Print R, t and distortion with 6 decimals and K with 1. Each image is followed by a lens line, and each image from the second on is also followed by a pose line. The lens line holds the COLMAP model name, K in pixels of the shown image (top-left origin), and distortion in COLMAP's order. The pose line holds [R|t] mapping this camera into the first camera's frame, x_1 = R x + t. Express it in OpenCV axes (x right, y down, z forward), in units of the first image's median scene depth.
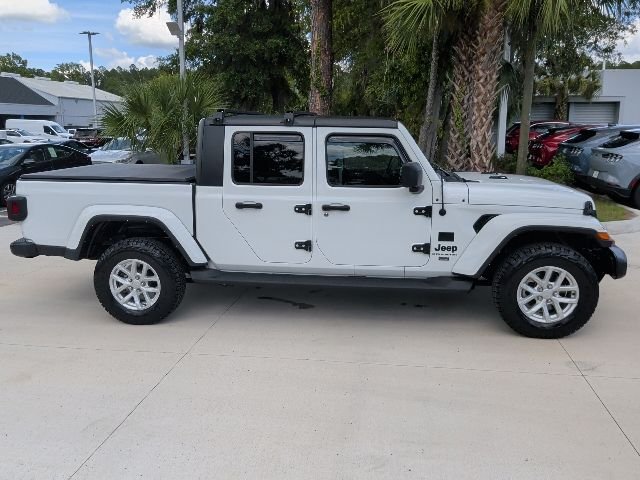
lens RADIAL K [[533.3, 0, 320.0], [0, 533.3, 240.0], [0, 0, 1]] dist [0.073190, -0.137811]
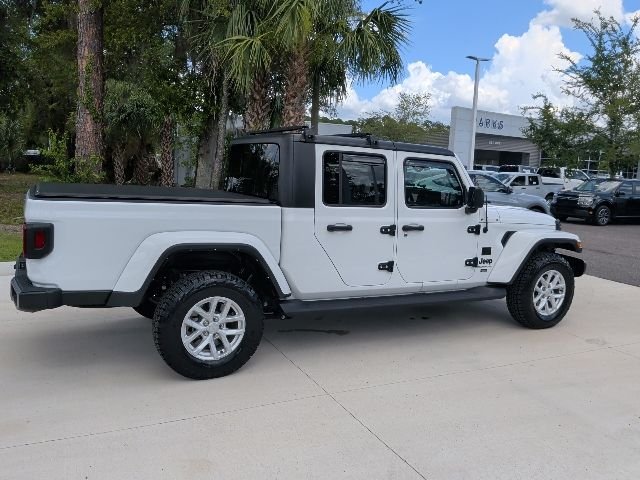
lens RADIAL K [[535.8, 0, 320.0], [0, 535.8, 240.0], [0, 0, 1]] dist [0.069208, -0.114065]
pose [[0.820710, -0.031638, 0.570469, -0.707811], [0.070559, 0.996435, -0.046249, -0.001462], [-0.566972, 0.078209, 0.820016, 0.238689]]
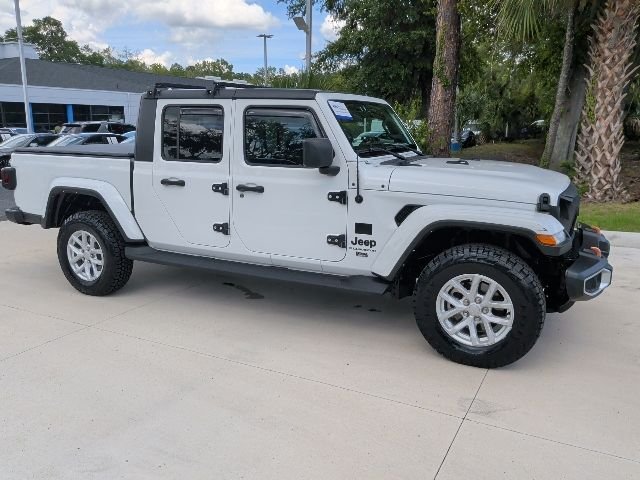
lens RADIAL K [[533.3, 0, 320.0], [0, 533.3, 240.0], [0, 0, 1]] dist [0.073190, -0.137811]
pose [[0.941983, 0.075312, -0.327102, 0.436313], [-0.075294, 0.997080, 0.012738, 0.006249], [0.327106, 0.012630, 0.944903, 0.178792]]
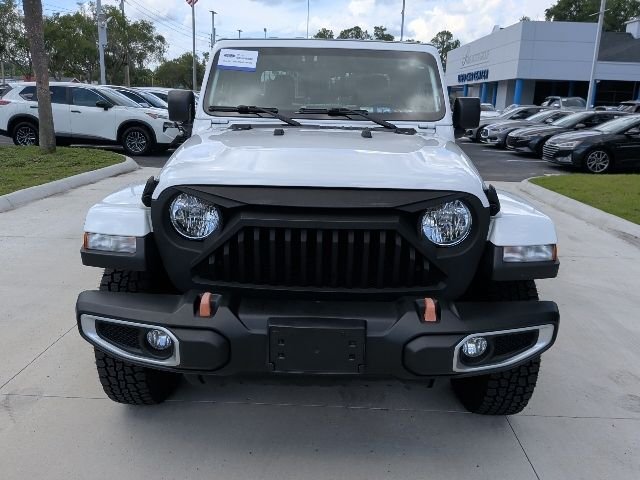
lens RADIAL K [[533.3, 0, 320.0], [0, 533.3, 240.0], [0, 0, 1]] dist [0.073190, -0.137811]
pose [[0.112704, 0.264104, -0.957887, 0.945329], [-0.237319, 0.943283, 0.232155, -0.158023], [0.964872, 0.201160, 0.168989, 1.033073]]
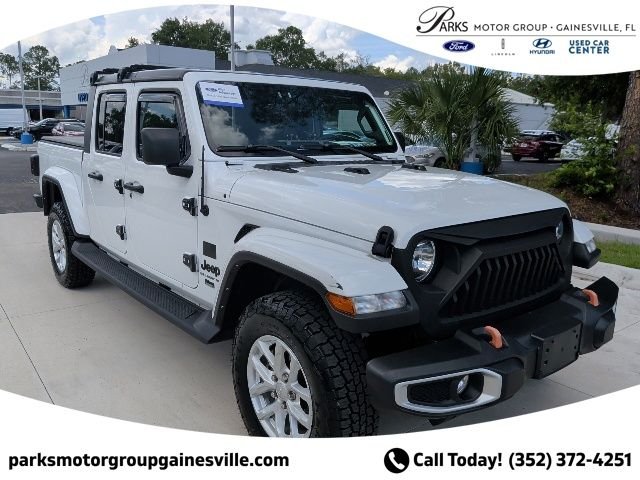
lens RADIAL K [[533.3, 0, 320.0], [0, 533.3, 240.0], [0, 0, 1]] dist [0.073190, -0.137811]
pose [[0.722104, 0.164093, -0.672042, 0.735370], [-0.169857, 0.983778, 0.057700, -0.074602], [0.670608, 0.072485, 0.738262, 0.603209]]
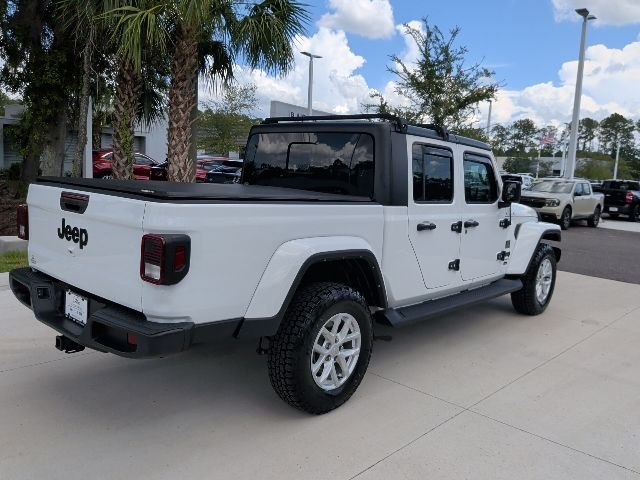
lens RADIAL K [[533.3, 0, 320.0], [0, 533.3, 240.0], [0, 0, 1]] dist [0.073190, -0.137811]
pose [[0.565355, -0.069385, 0.821924, -0.956362], [0.116971, 0.993130, 0.003380, -0.066331], [-0.816512, 0.094231, 0.569587, 0.643813]]
